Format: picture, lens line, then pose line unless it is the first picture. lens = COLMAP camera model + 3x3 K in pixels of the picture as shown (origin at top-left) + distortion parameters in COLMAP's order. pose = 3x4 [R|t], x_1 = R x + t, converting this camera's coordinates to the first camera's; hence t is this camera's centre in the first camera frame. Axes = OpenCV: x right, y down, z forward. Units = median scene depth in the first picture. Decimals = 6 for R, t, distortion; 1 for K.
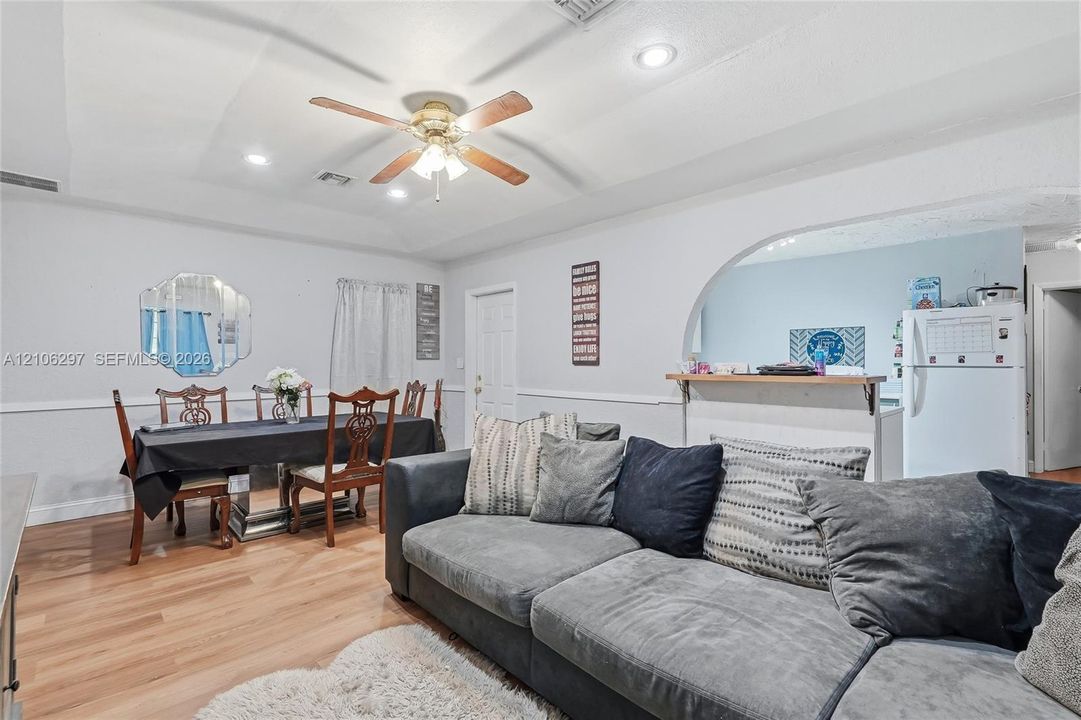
lens RADIAL K [[494.1, 0, 540.9], [0, 494.1, 358.9], [0, 0, 1]] dist [0.001447, -0.001106]
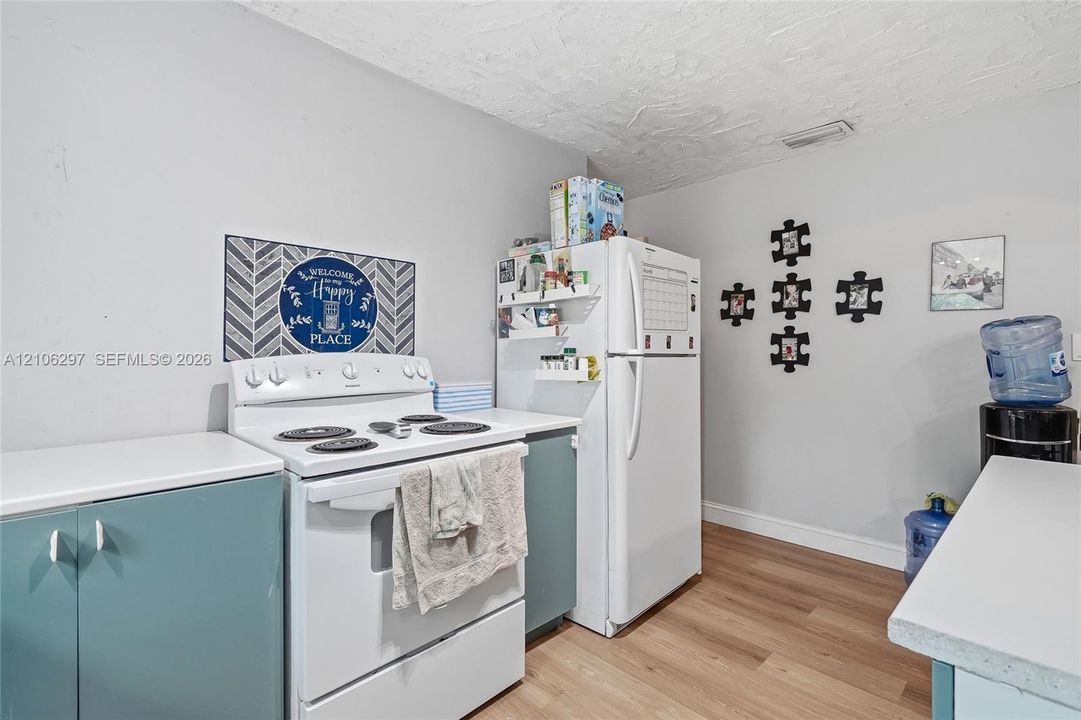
lens RADIAL K [[487.1, 0, 540.1], [0, 487.1, 361.9], [0, 0, 1]] dist [-0.001096, -0.000698]
pose [[-0.027658, -0.019394, 0.999429, 0.220542], [-0.011290, 0.999754, 0.019088, 0.011515], [-0.999554, -0.010756, -0.027870, 0.887892]]
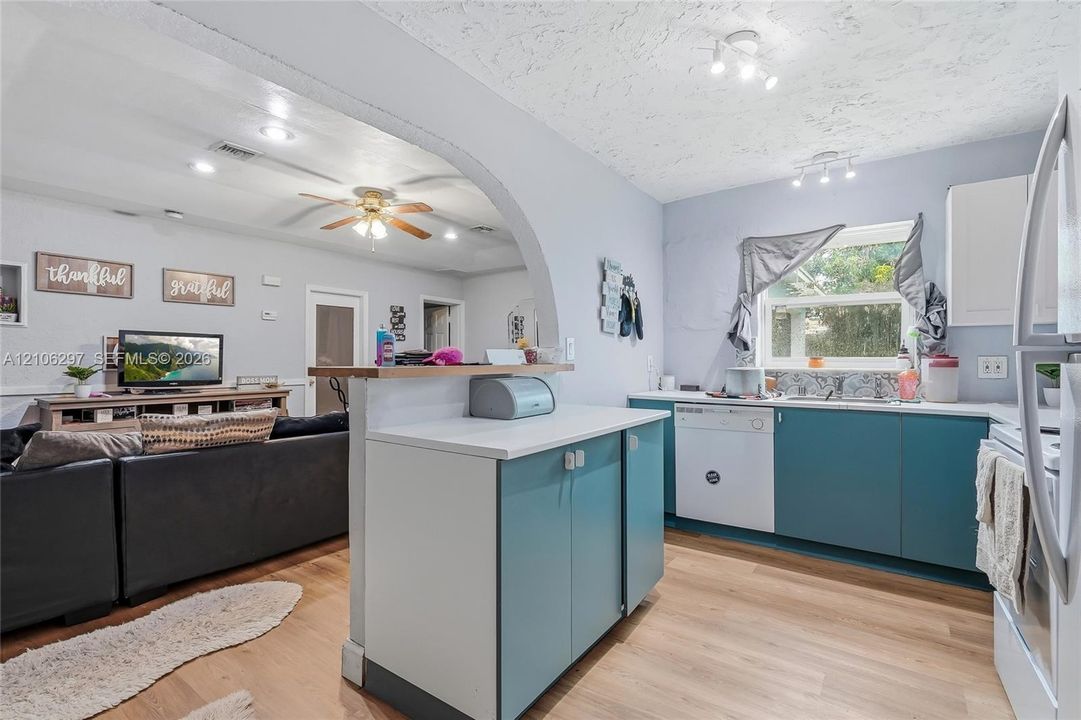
lens RADIAL K [[494.1, 0, 540.9], [0, 494.1, 358.9], [0, 0, 1]] dist [0.001447, -0.001106]
pose [[0.194057, 0.000105, -0.980990, 0.734219], [0.010243, 0.999945, 0.002134, 0.013677], [0.980937, -0.010462, 0.194045, 0.609681]]
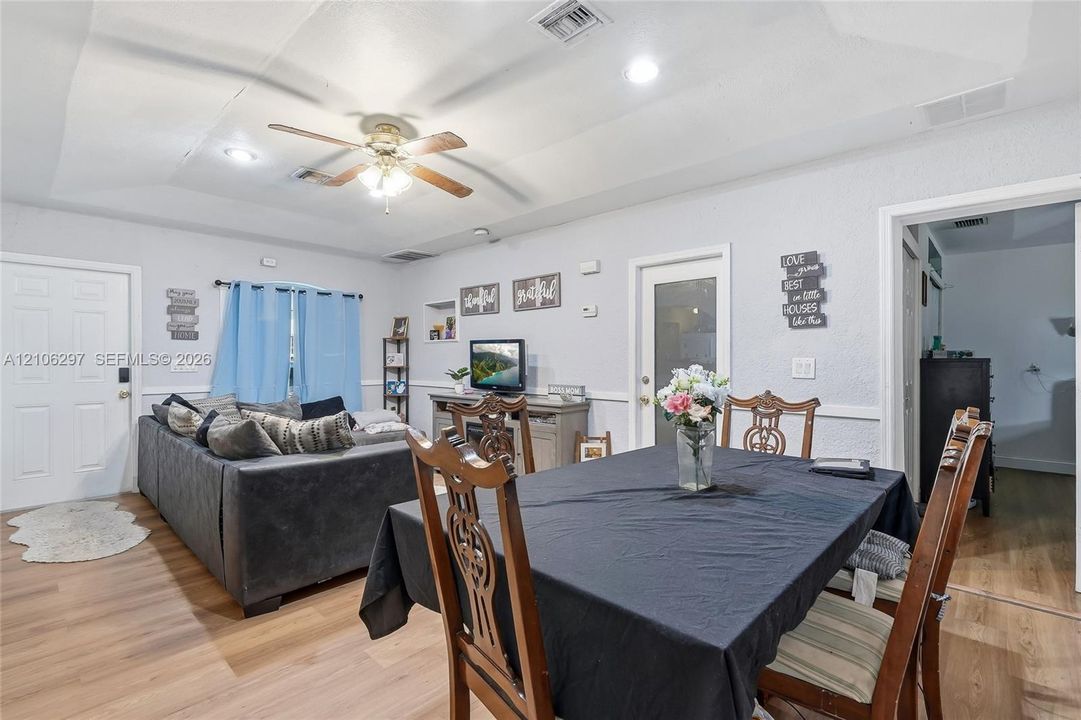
lens RADIAL K [[487.1, 0, 540.1], [0, 487.1, 361.9], [0, 0, 1]] dist [-0.001096, -0.000698]
pose [[-0.997727, 0.000506, -0.067387, -0.237349], [0.000982, 0.999975, -0.007036, 0.010347], [0.067382, -0.007086, -0.997702, 1.056907]]
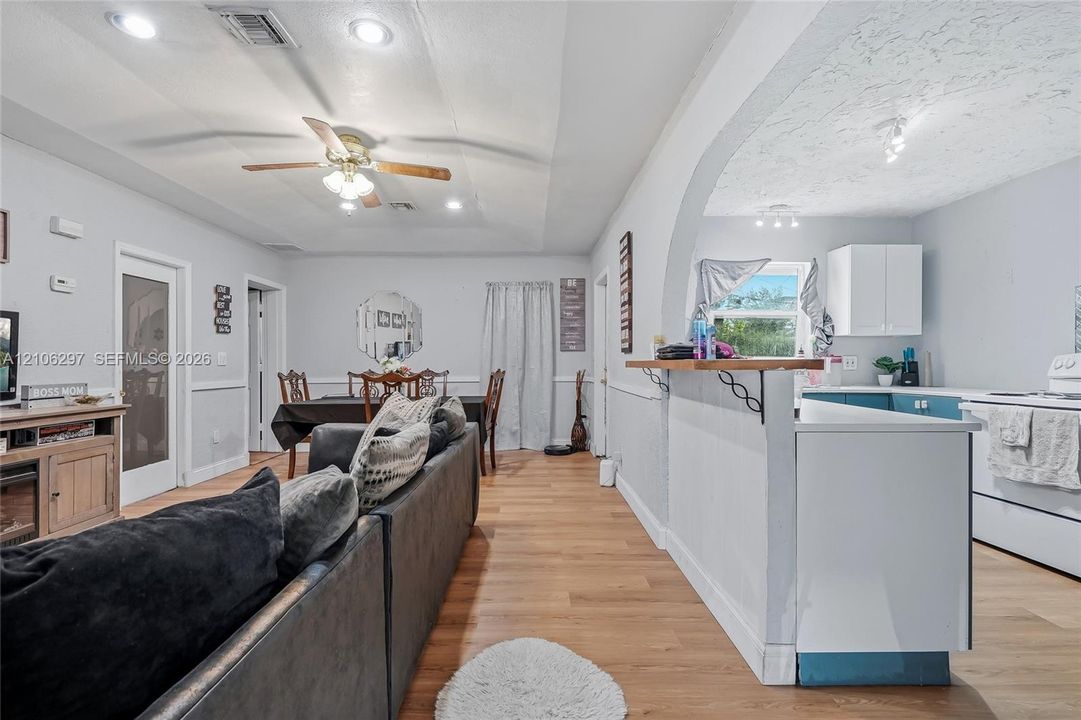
lens RADIAL K [[500.0, 0, 535.8], [0, 500.0, 364.6], [0, 0, 1]] dist [0.003310, 0.000183]
pose [[0.735035, 0.003456, -0.678021, 0.484200], [0.007514, 0.999884, 0.013242, 0.016586], [0.677988, -0.014828, 0.734924, 0.199756]]
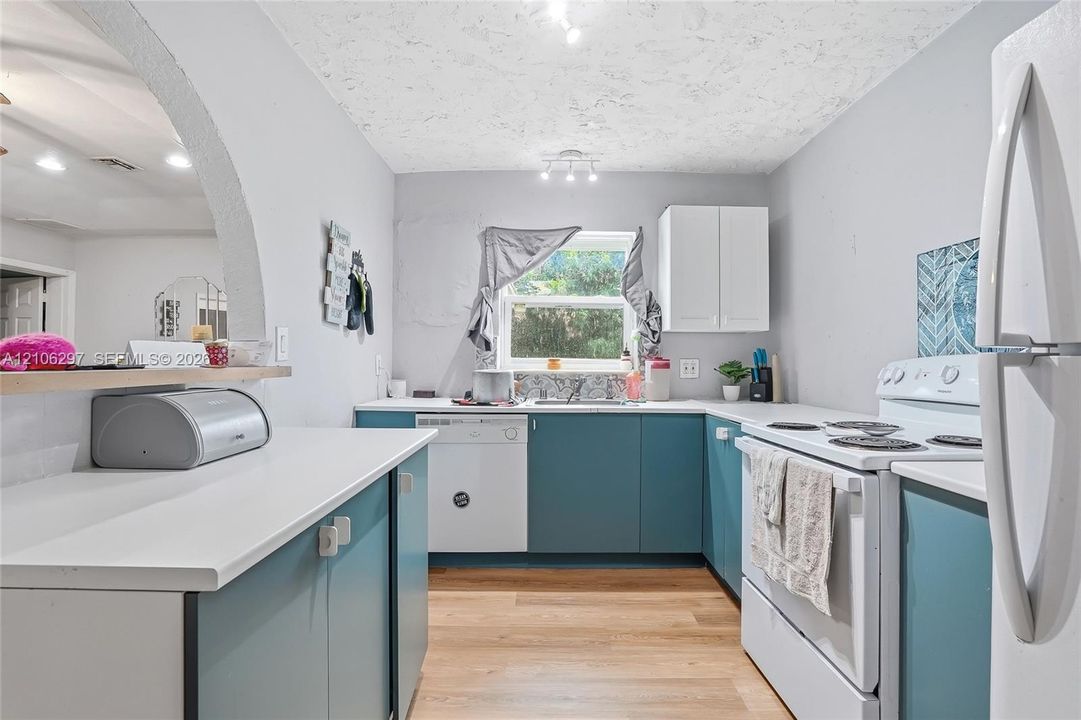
lens RADIAL K [[508.0, 0, 547.1], [0, 508.0, 352.3], [0, 0, 1]] dist [-0.064866, 0.026355]
pose [[0.726064, -0.007284, -0.687588, 0.606910], [0.001545, 0.999959, -0.008961, 0.014038], [0.687625, 0.005444, 0.726045, 0.612686]]
